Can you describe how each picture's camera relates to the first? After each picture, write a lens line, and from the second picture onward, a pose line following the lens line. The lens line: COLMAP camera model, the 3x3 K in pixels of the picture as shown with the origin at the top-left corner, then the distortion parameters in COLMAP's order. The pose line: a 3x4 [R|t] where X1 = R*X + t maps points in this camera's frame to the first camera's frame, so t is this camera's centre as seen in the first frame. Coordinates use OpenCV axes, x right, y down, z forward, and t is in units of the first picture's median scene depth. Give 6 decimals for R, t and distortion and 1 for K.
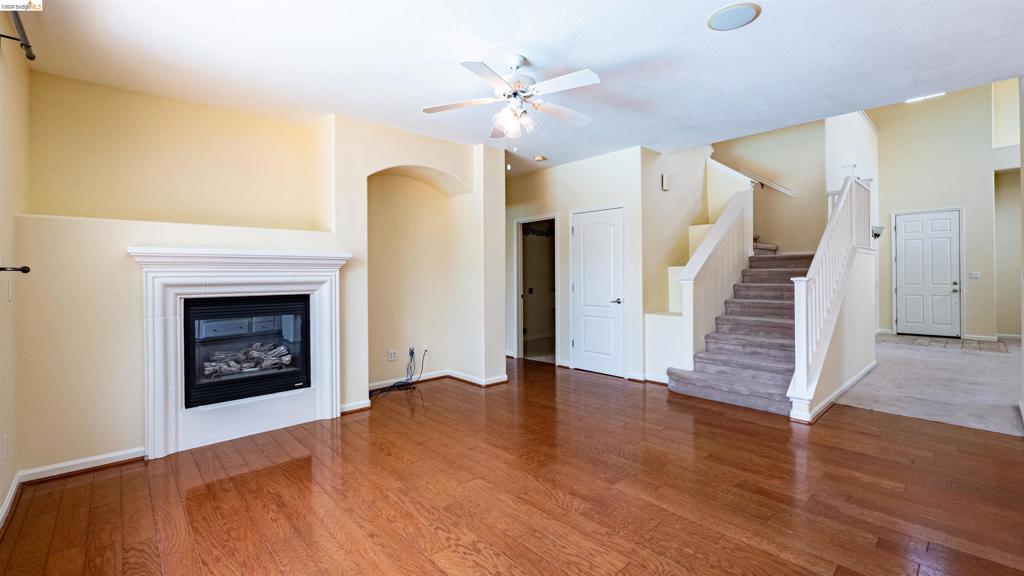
lens RADIAL K [[433.7, 0, 504.1], [0, 433.7, 272.7], [0, 0, 1]] dist [-0.004312, 0.000329]
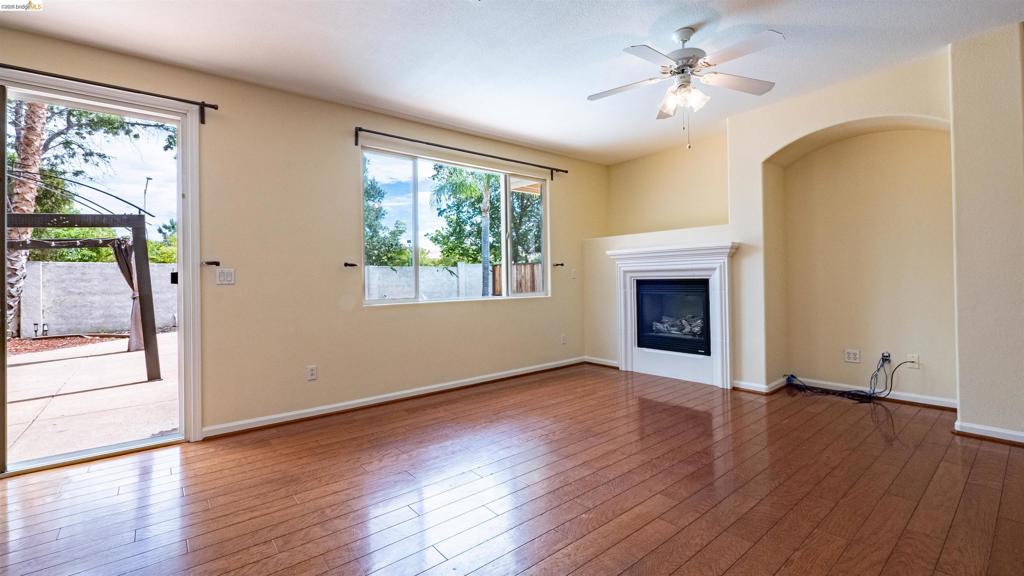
lens RADIAL K [[433.7, 0, 502.0], [0, 433.7, 274.5], [0, 0, 1]] dist [-0.004312, 0.000329]
pose [[-0.054518, 0.003251, -0.998507, 0.763016], [0.026654, 0.999643, 0.001799, 0.020296], [0.998157, -0.026516, -0.054585, 0.486987]]
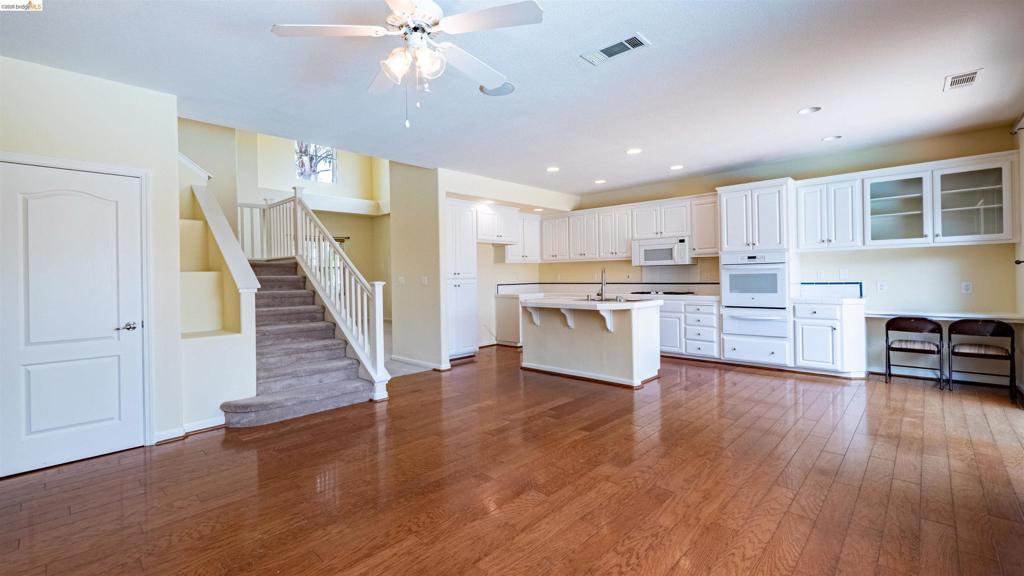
lens RADIAL K [[433.7, 0, 510.3], [0, 433.7, 279.8], [0, 0, 1]] dist [-0.004312, 0.000329]
pose [[-0.076122, 0.001357, 0.997098, -0.536880], [0.010670, 0.999943, -0.000547, 0.008077], [-0.997041, 0.010597, -0.076132, 0.695889]]
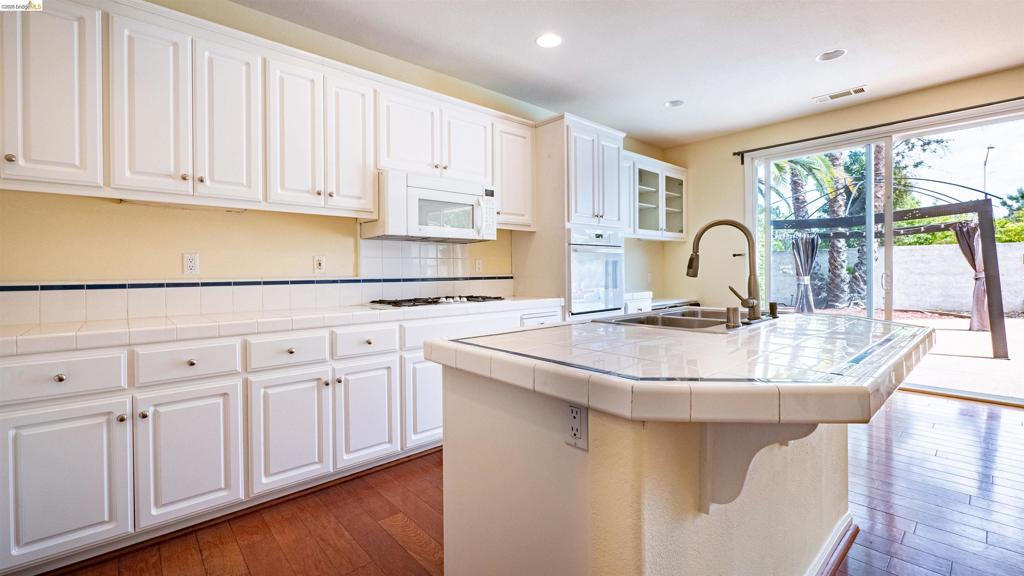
lens RADIAL K [[433.7, 0, 510.7], [0, 433.7, 274.2], [0, 0, 1]] dist [-0.004312, 0.000329]
pose [[-0.999760, 0.021542, 0.003921, 1.079271], [0.021532, 0.999765, -0.002693, 0.024918], [-0.003978, -0.002608, -0.999989, 0.747189]]
